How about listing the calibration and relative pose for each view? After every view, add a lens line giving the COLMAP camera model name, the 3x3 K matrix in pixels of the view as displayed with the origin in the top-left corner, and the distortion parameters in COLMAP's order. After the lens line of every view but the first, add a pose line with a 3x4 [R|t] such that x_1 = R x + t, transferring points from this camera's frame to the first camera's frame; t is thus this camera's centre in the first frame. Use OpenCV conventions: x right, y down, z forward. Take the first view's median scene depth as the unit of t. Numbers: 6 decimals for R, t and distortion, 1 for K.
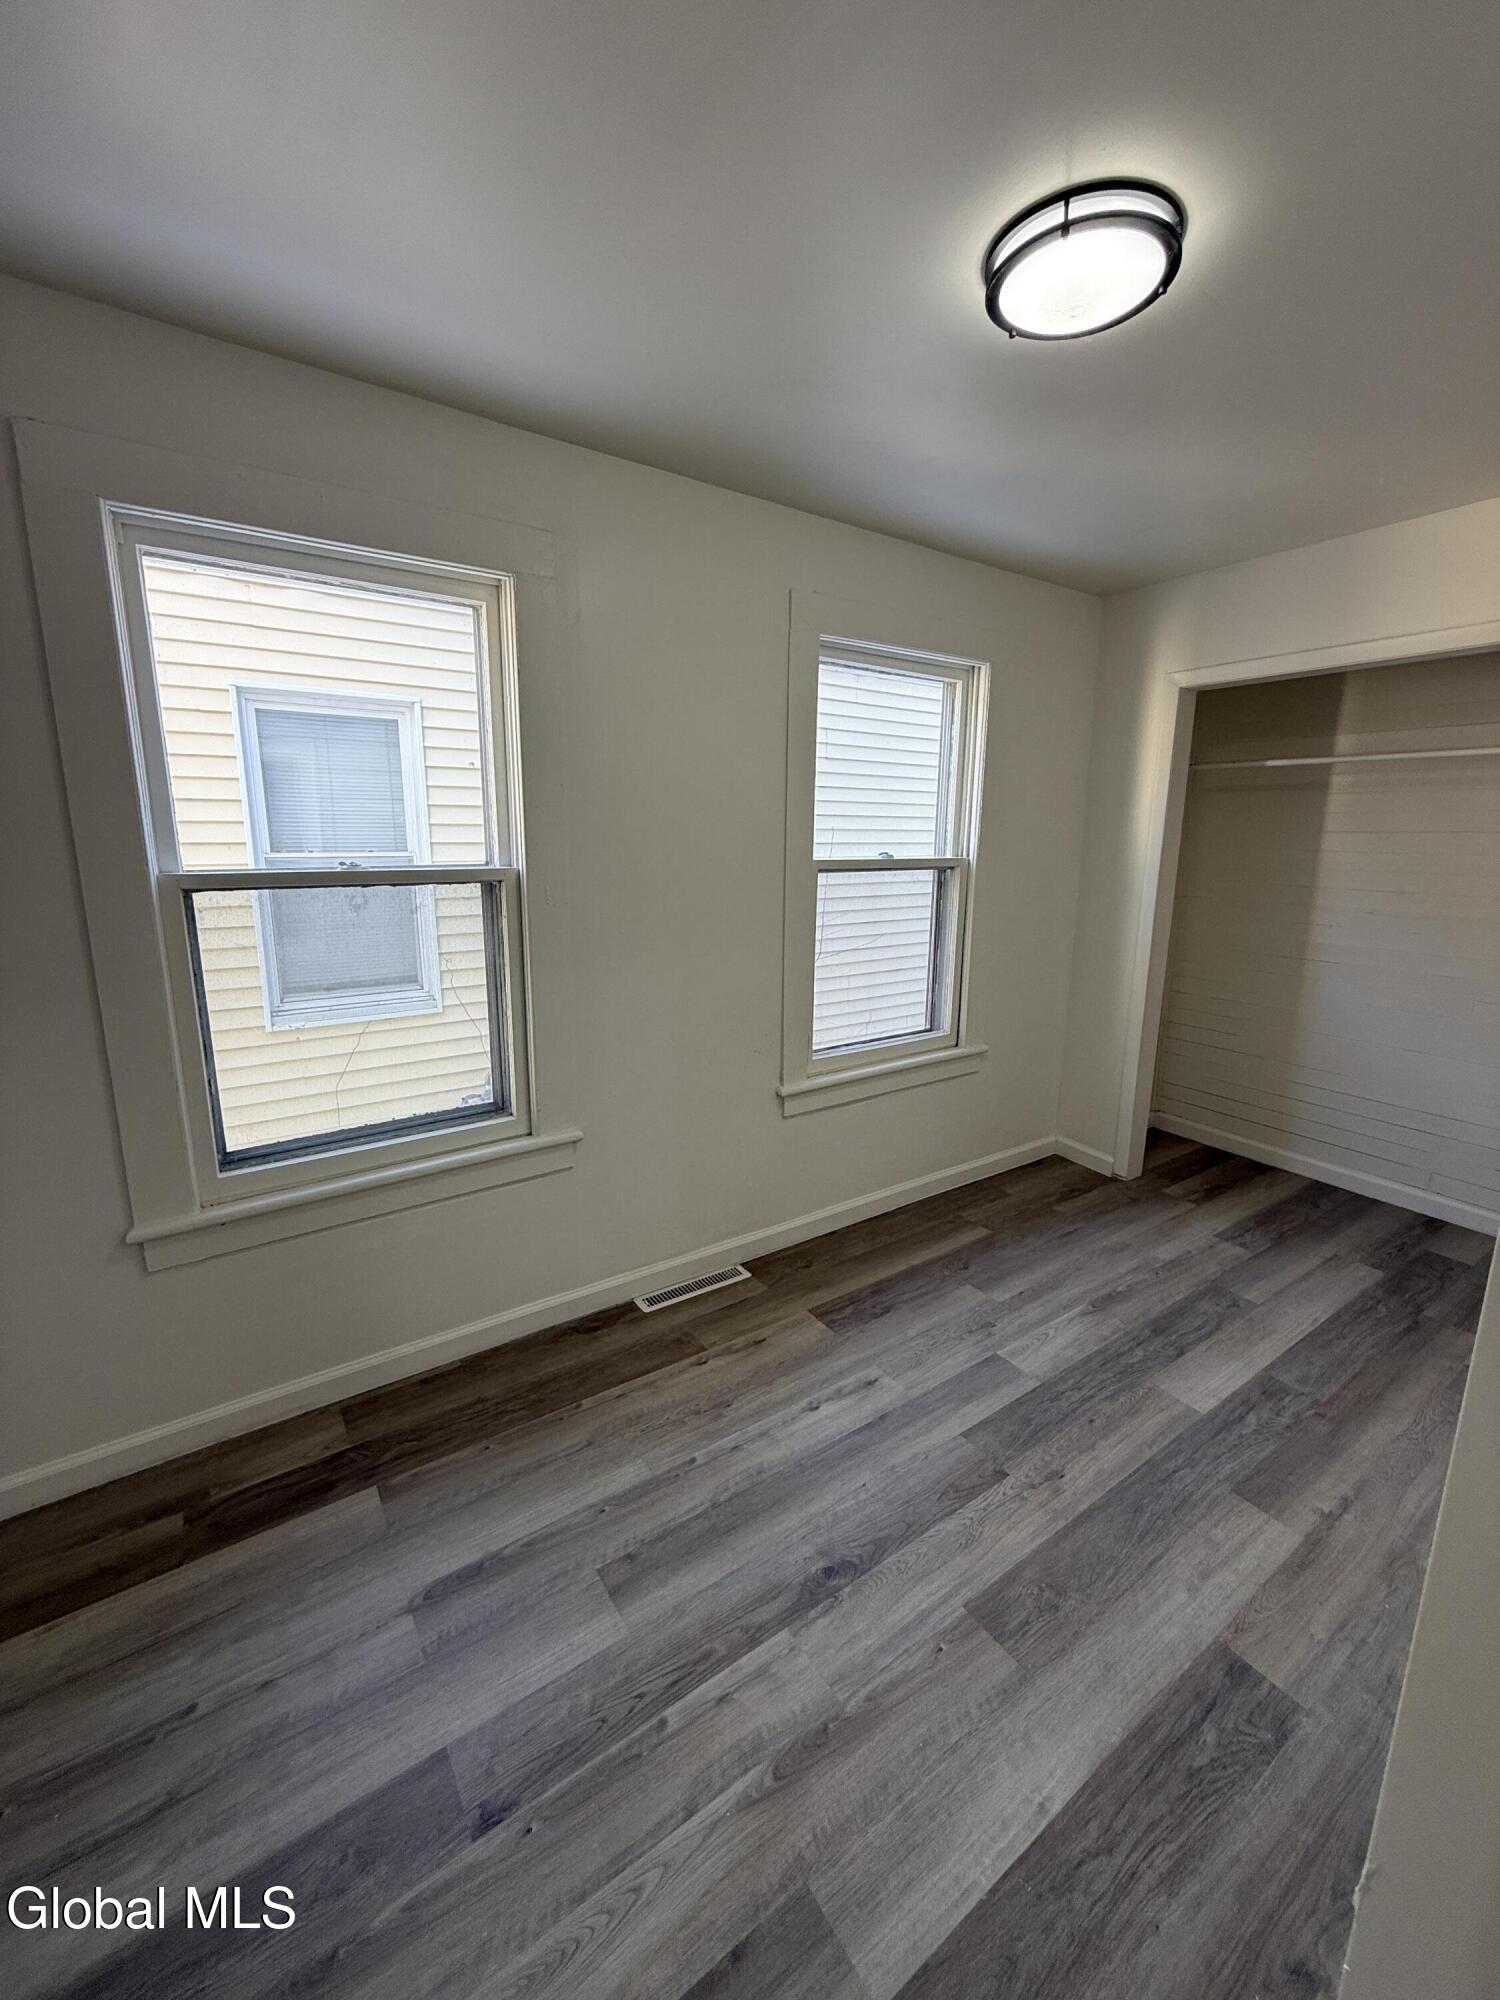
lens RADIAL K [[796.4, 0, 747.7], [0, 796.4, 990.9], [0, 0, 1]] dist [-0.000927, 0.000393]
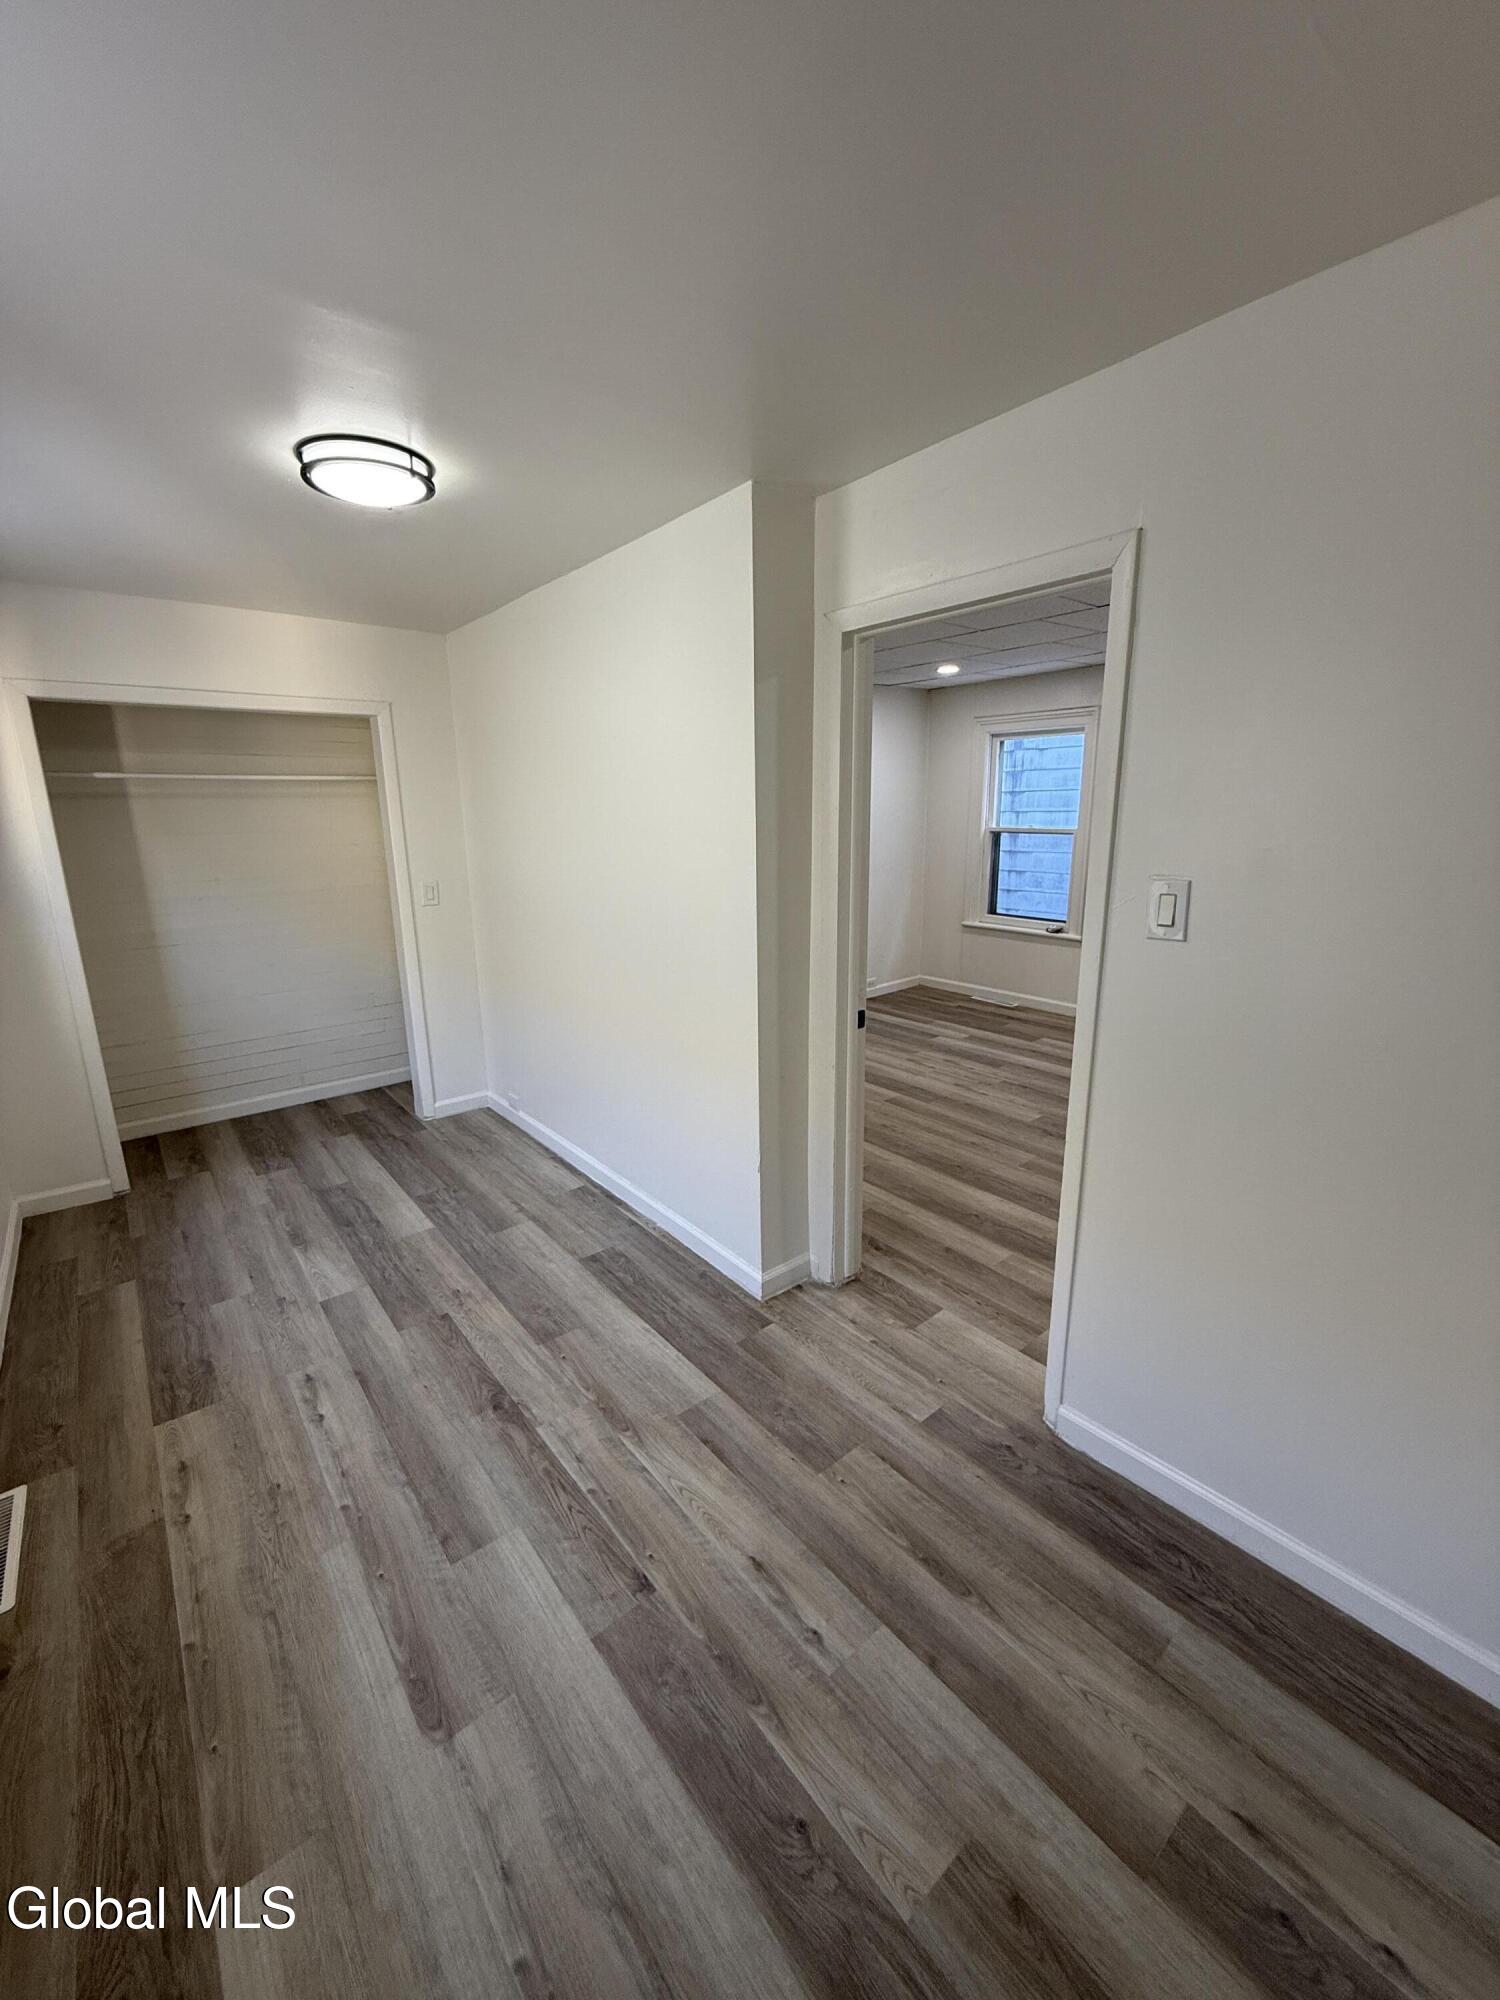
lens RADIAL K [[803.6, 0, 752.7], [0, 803.6, 996.3], [0, 0, 1]] dist [0.000087, 0.000212]
pose [[-0.096980, -0.234239, 0.967330, -0.987260], [0.208874, 0.945477, 0.249888, -0.156339], [-0.973122, 0.226284, -0.042766, 0.439388]]
